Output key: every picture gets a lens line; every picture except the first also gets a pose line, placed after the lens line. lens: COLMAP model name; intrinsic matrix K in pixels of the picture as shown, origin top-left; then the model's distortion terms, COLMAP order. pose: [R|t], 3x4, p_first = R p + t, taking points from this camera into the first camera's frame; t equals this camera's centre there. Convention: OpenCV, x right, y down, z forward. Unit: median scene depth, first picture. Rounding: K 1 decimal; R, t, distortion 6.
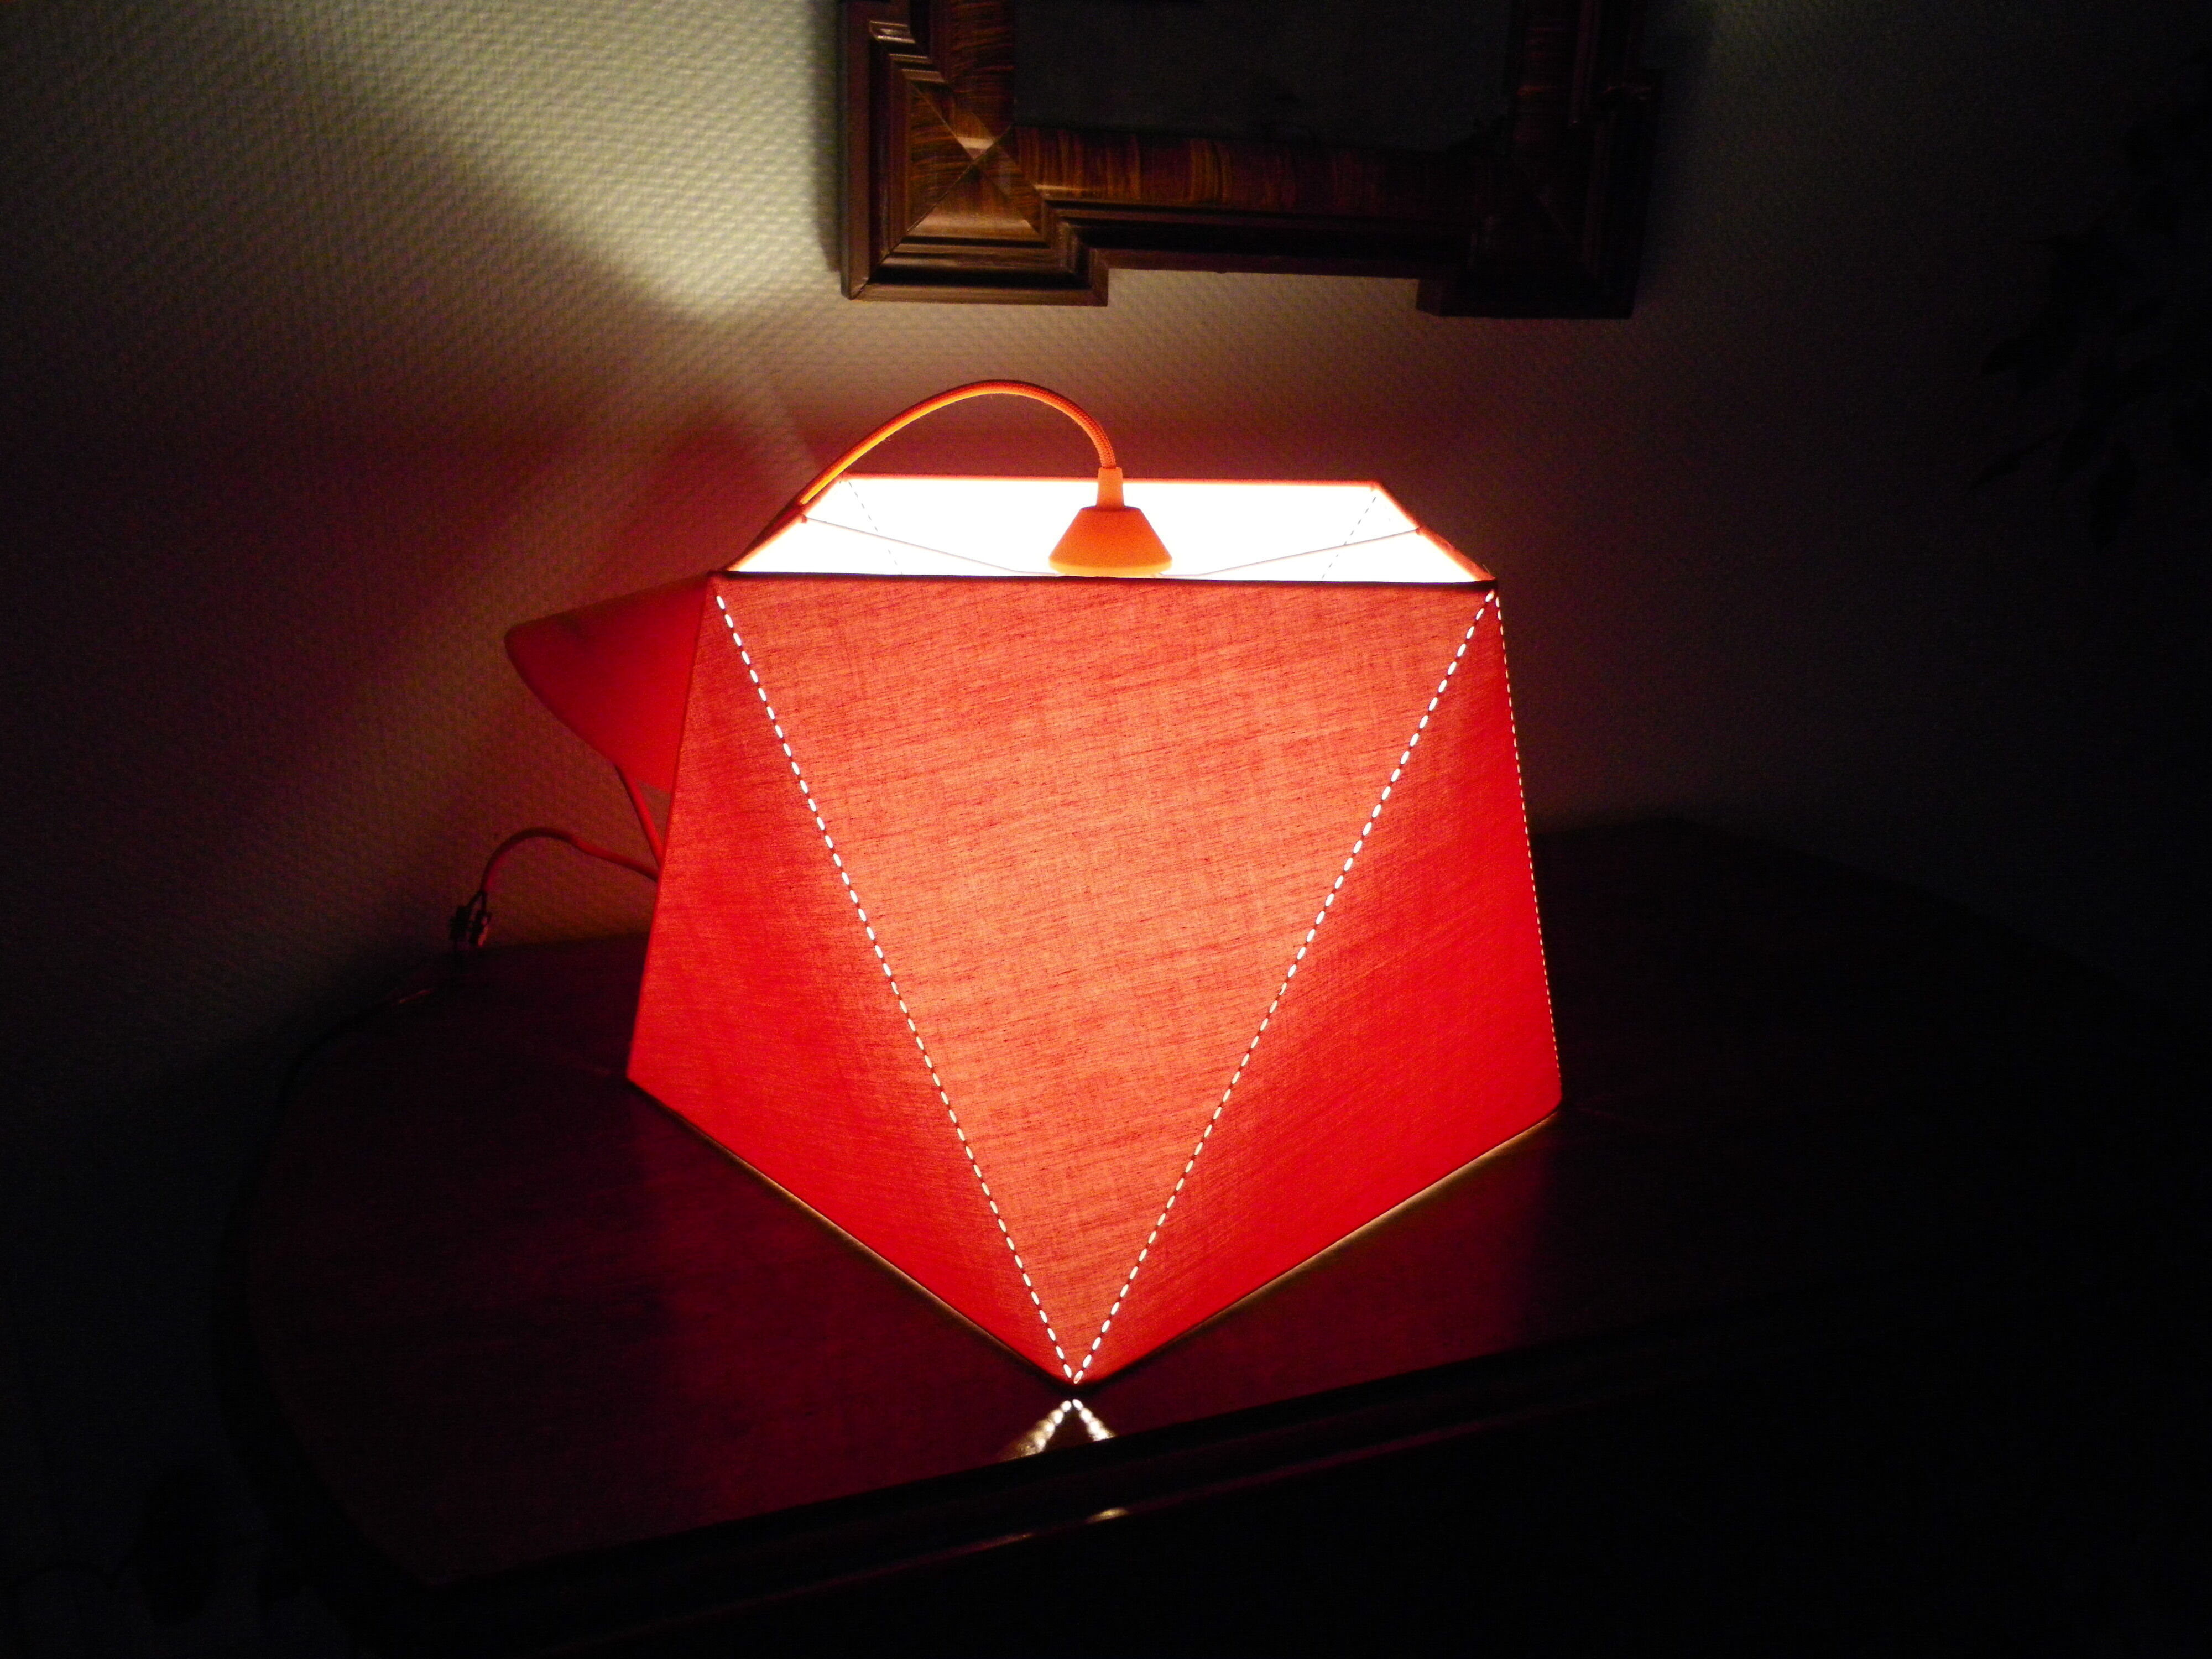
lens RADIAL K [[1650.4, 0, 1100.3], [0, 1650.4, 831.4], [0, 0, 1]] dist [-0.011364, 0.000160]
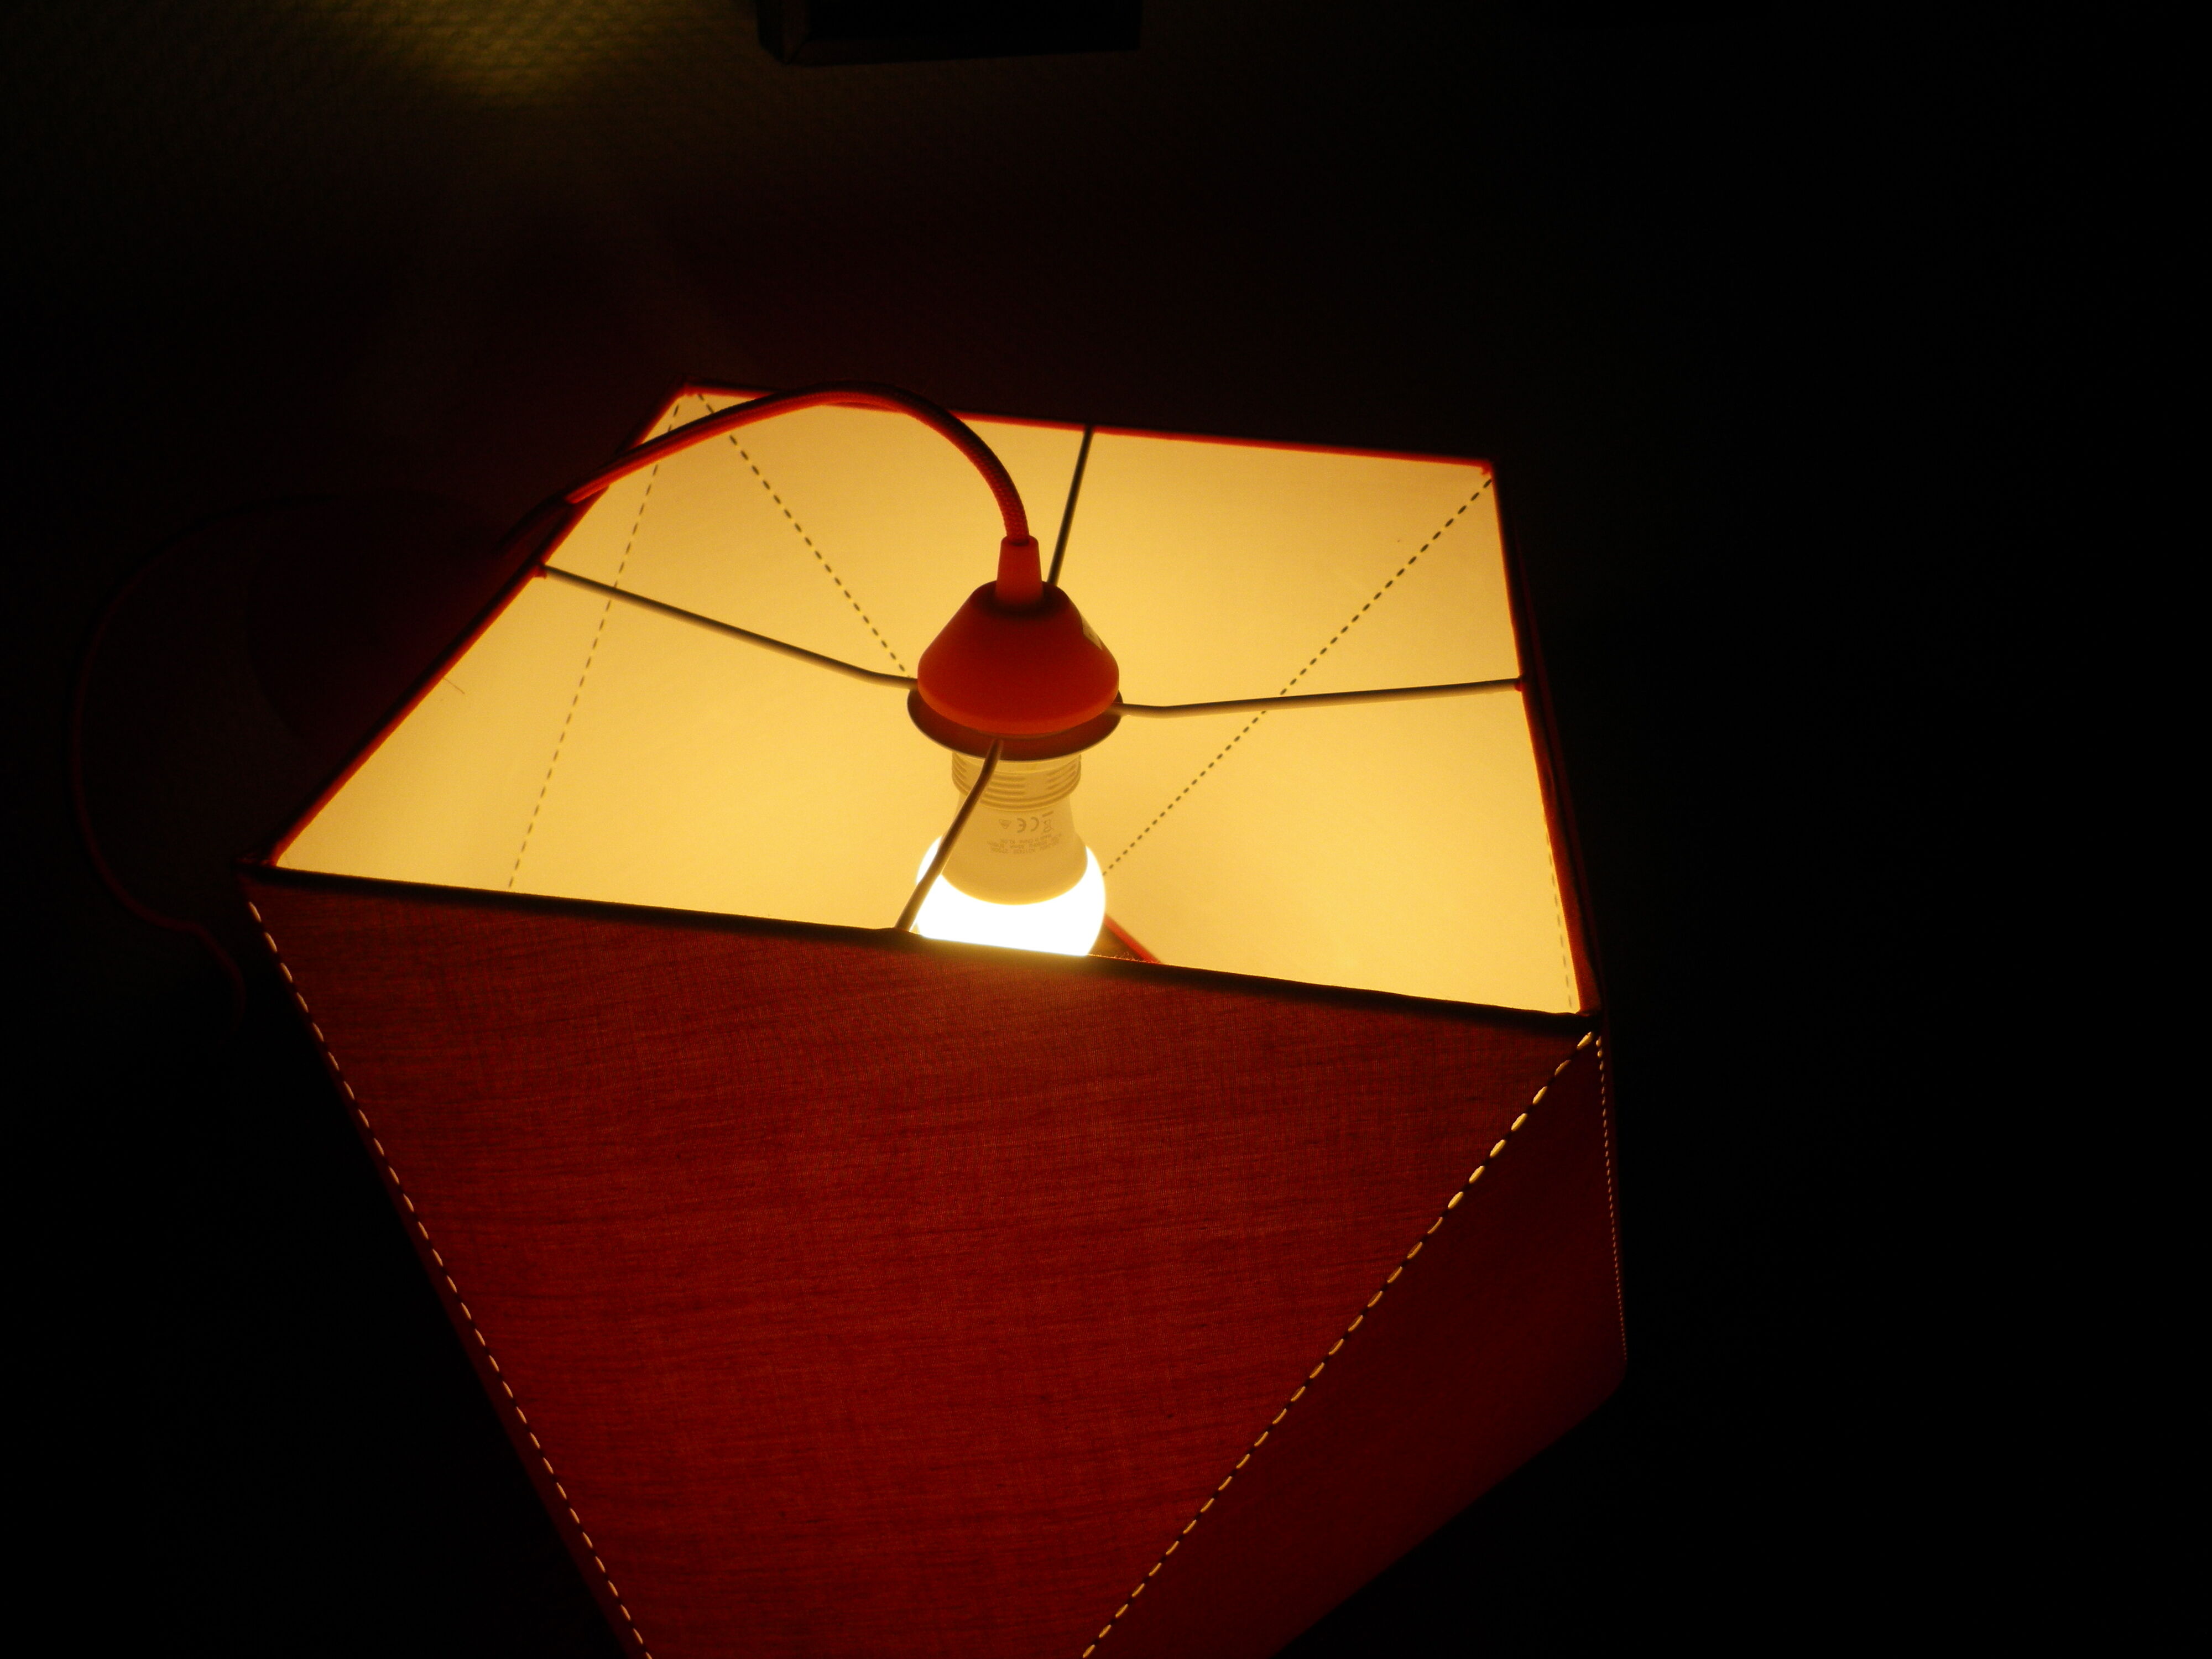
lens RADIAL K [[1650.4, 0, 1105.8], [0, 1650.4, 829.4], [0, 0, 1]] dist [-0.011364, 0.000160]
pose [[0.992392, 0.099255, -0.072844, 0.110520], [-0.074799, 0.956017, 0.283612, -0.356396], [0.097790, -0.276006, 0.956168, 0.477071]]
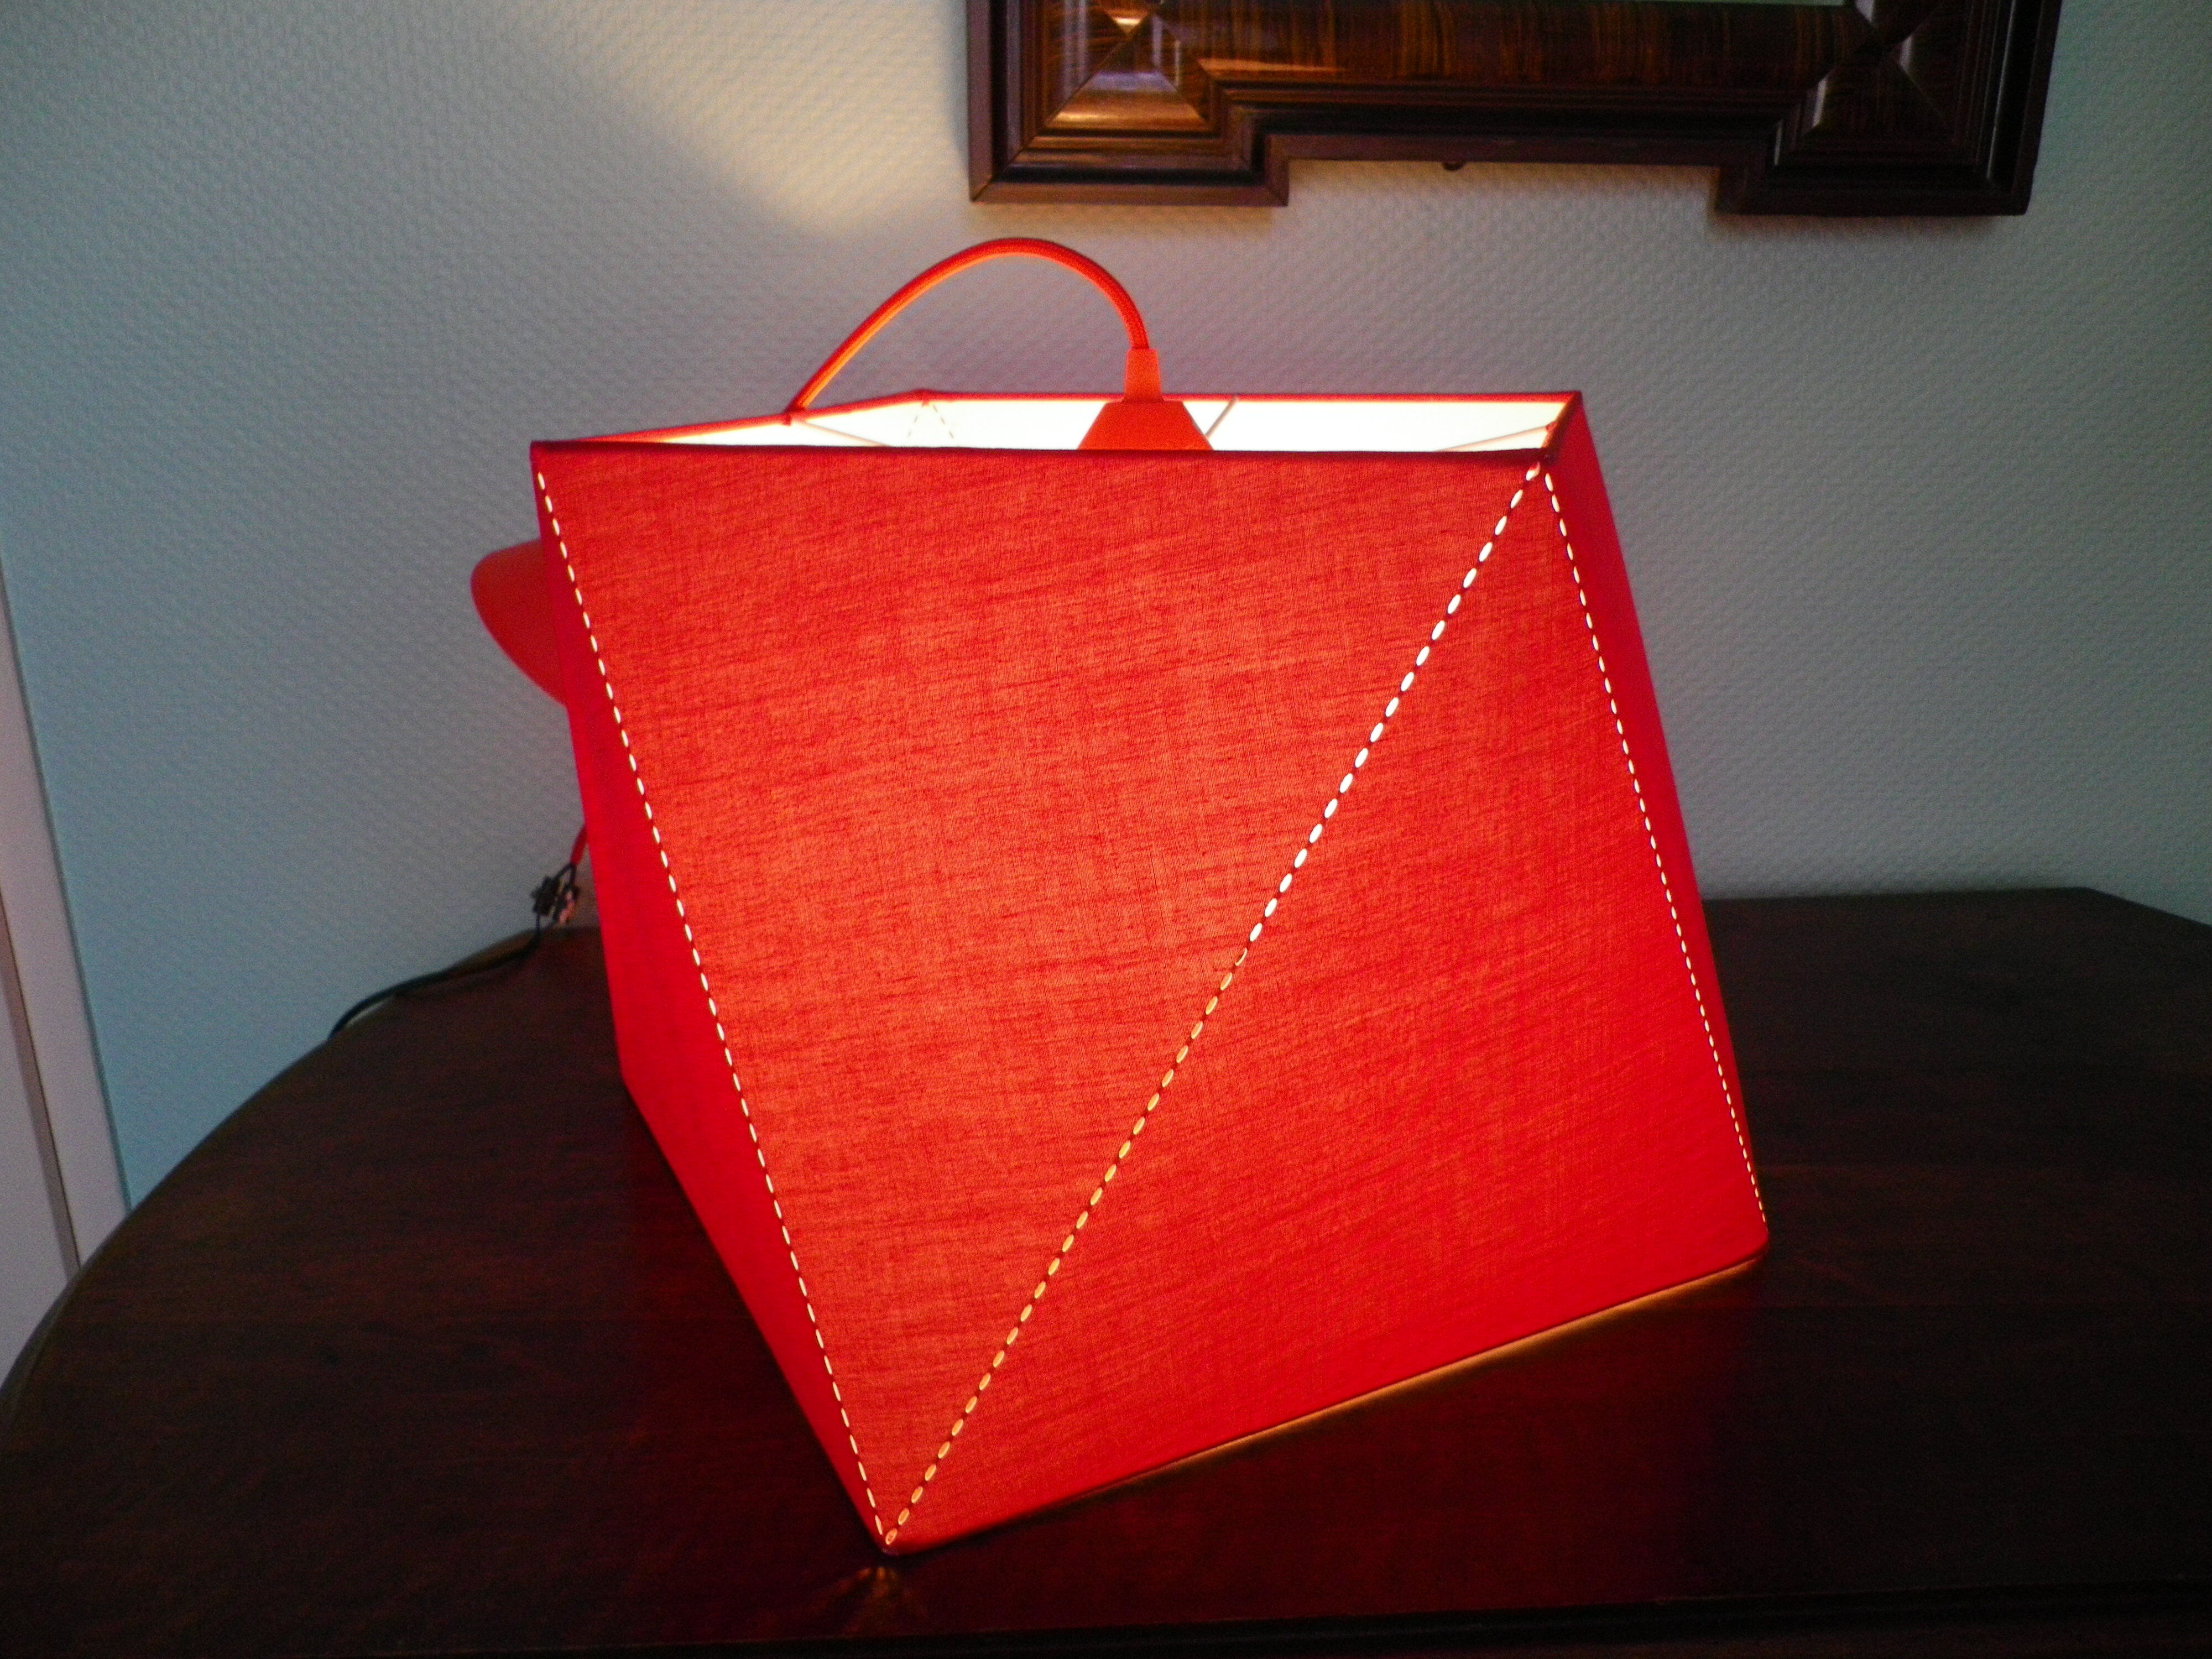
lens RADIAL K [[1650.4, 0, 1112.3], [0, 1650.4, 826.2], [0, 0, 1]] dist [-0.011364, 0.000160]
pose [[0.958138, 0.058421, -0.280282, 0.269548], [-0.068856, 0.997247, -0.027520, 0.031278], [0.277902, 0.045667, 0.959523, 0.317261]]
